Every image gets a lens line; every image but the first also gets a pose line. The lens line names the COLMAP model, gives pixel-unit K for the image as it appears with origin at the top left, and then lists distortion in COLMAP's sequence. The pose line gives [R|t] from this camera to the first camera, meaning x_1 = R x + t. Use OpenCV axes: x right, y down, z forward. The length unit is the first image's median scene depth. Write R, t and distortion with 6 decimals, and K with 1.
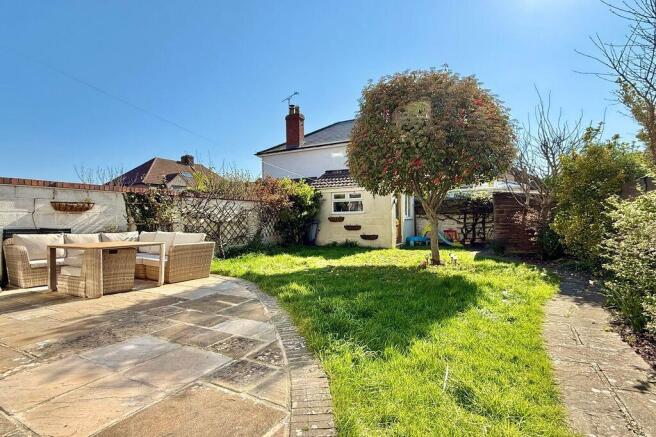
lens RADIAL K [[321.9, 0, 328.0], [0, 321.9, 218.5], [0, 0, 1]] dist [0.015287, 0.000324]
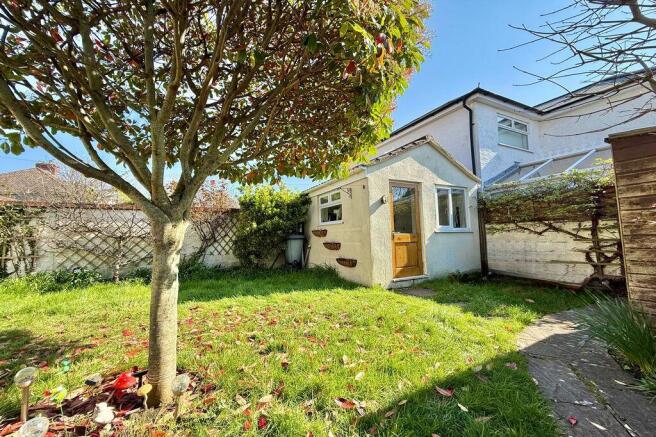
lens RADIAL K [[267.7, 0, 328.8], [0, 267.7, 204.3], [0, 0, 1]] dist [-0.001369, -0.000152]
pose [[0.816845, -0.068182, -0.572814, 0.407970], [0.006128, 0.993960, -0.109572, 0.004560], [0.576825, 0.085993, 0.812329, 0.586315]]
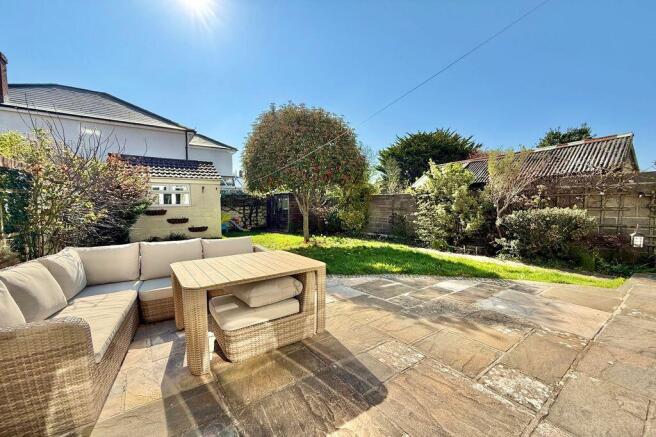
lens RADIAL K [[258.3, 0, 328.0], [0, 258.3, 218.5], [0, 0, 1]] dist [0.000590, -0.000133]
pose [[0.448037, -0.039061, 0.893161, -0.443868], [-0.000475, 0.999034, 0.043930, -0.013660], [-0.894015, -0.020107, 0.447586, 0.261467]]
